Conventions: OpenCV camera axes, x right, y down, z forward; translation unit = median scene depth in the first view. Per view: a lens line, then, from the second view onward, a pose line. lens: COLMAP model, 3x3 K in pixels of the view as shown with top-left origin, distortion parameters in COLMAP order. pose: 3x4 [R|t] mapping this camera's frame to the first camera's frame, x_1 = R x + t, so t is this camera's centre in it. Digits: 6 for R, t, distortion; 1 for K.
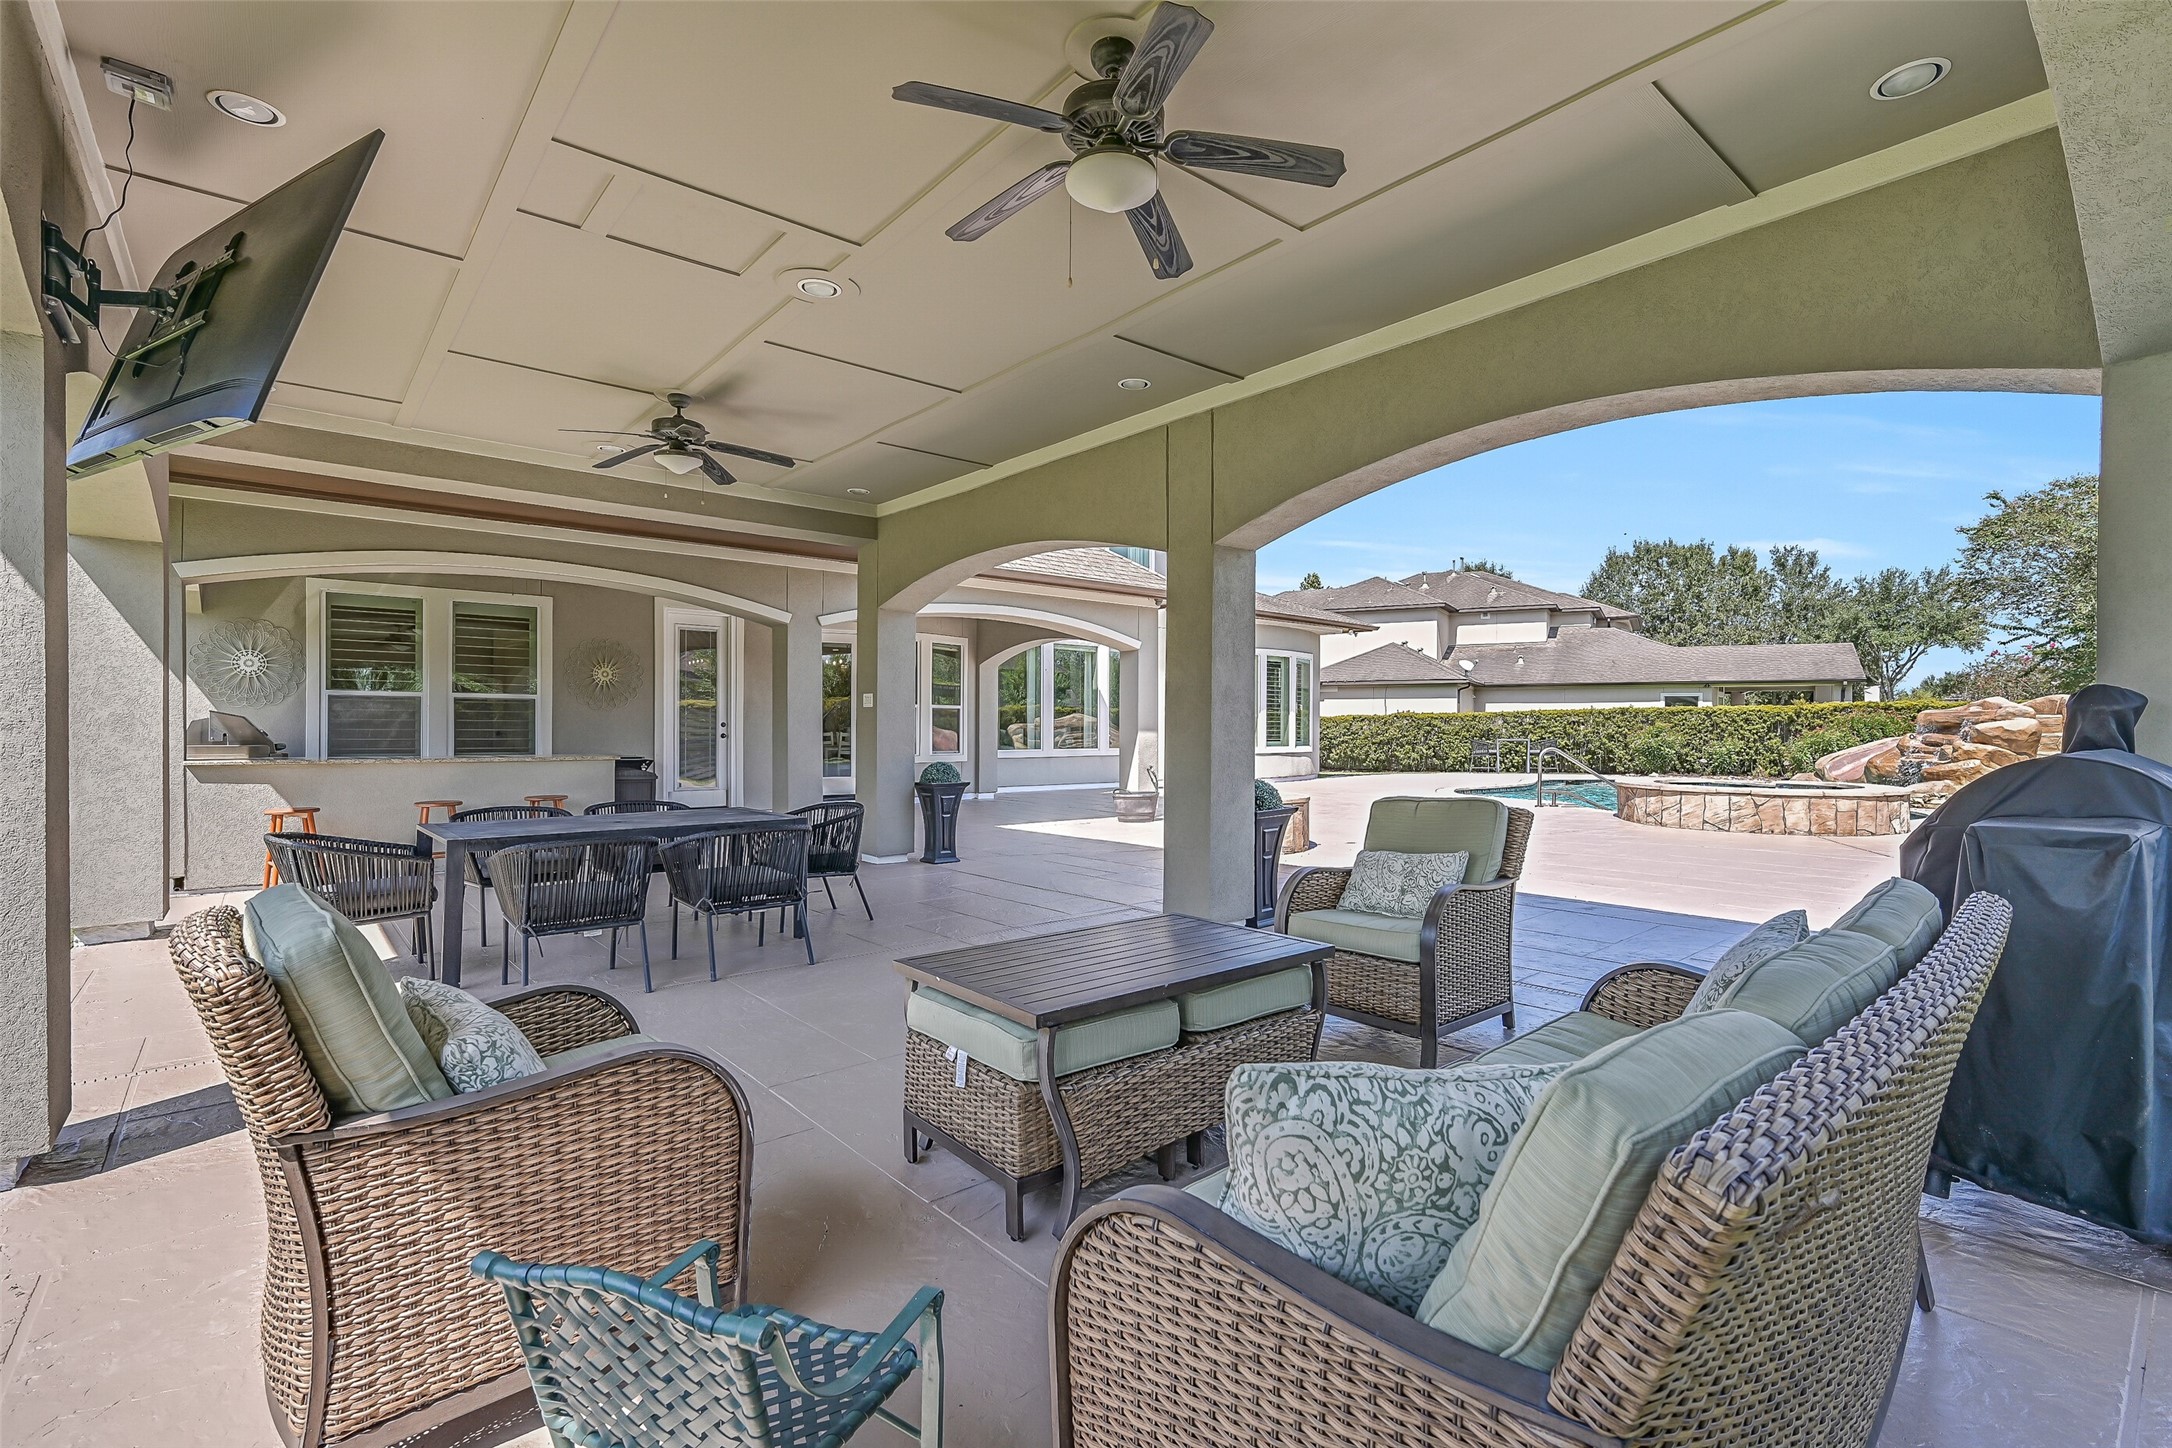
lens RADIAL K [[989.2, 0, 1088.1], [0, 989.2, 725.1], [0, 0, 1]] dist [-0.000965, 0.000211]
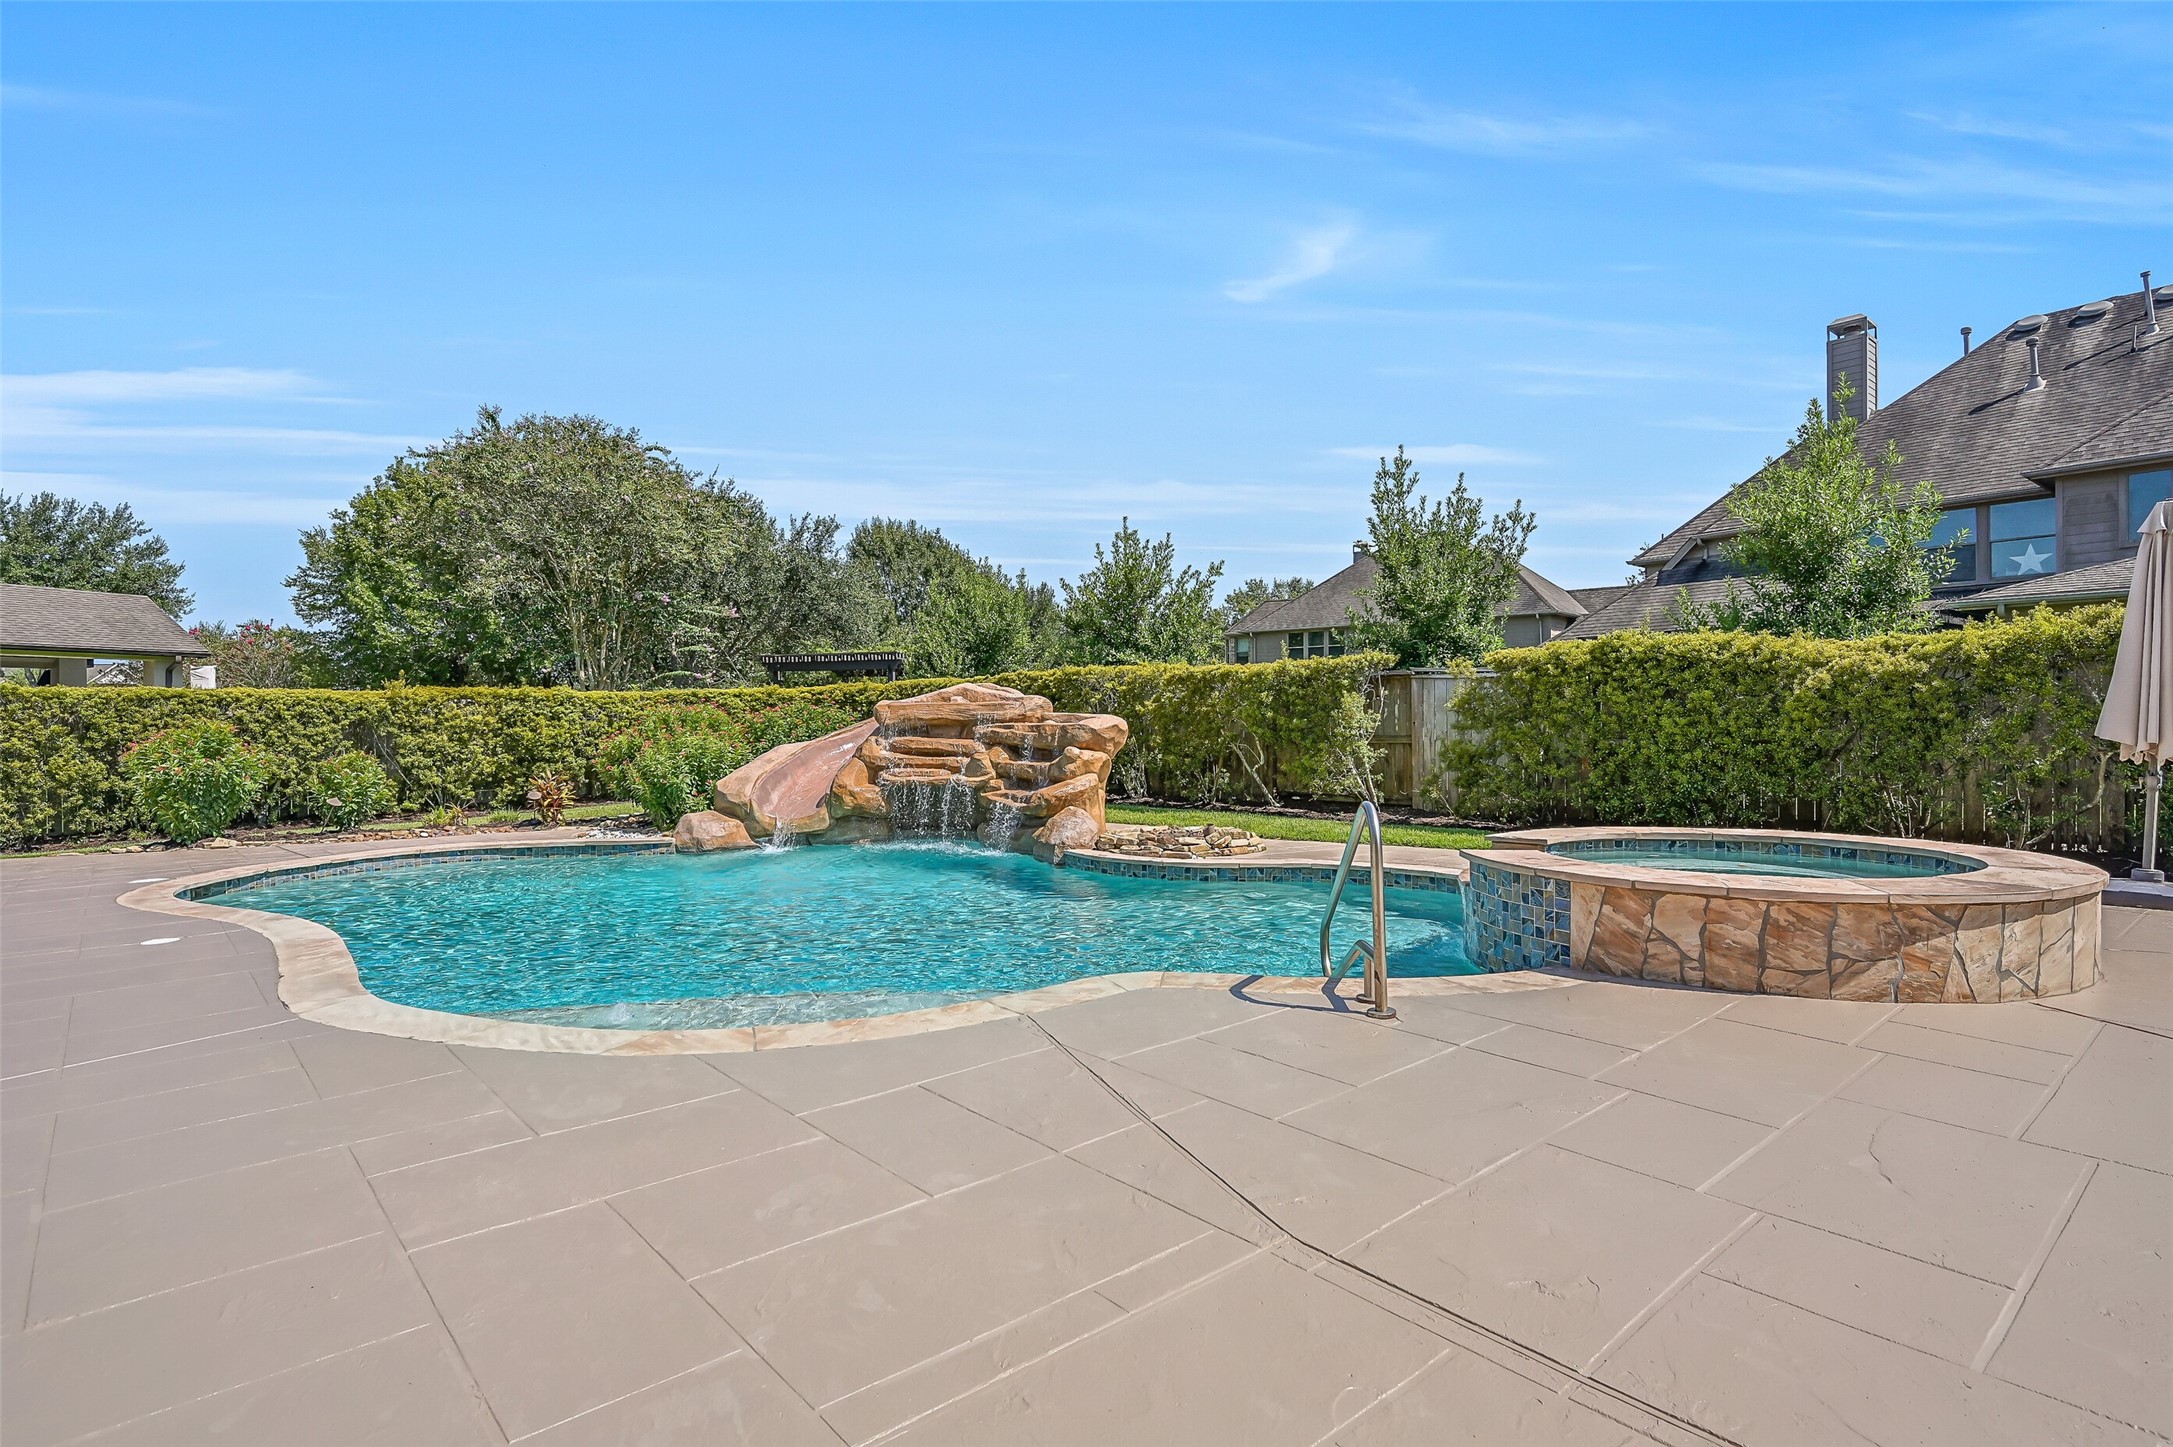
lens RADIAL K [[1108.9, 0, 1087.8], [0, 1108.9, 721.8], [0, 0, 1]] dist [0.000288, 0.000013]
pose [[-0.018978, -0.003219, 0.999815, 0.068195], [0.002563, 0.999991, 0.003269, -0.003061], [-0.999817, 0.002625, -0.018969, 0.610985]]
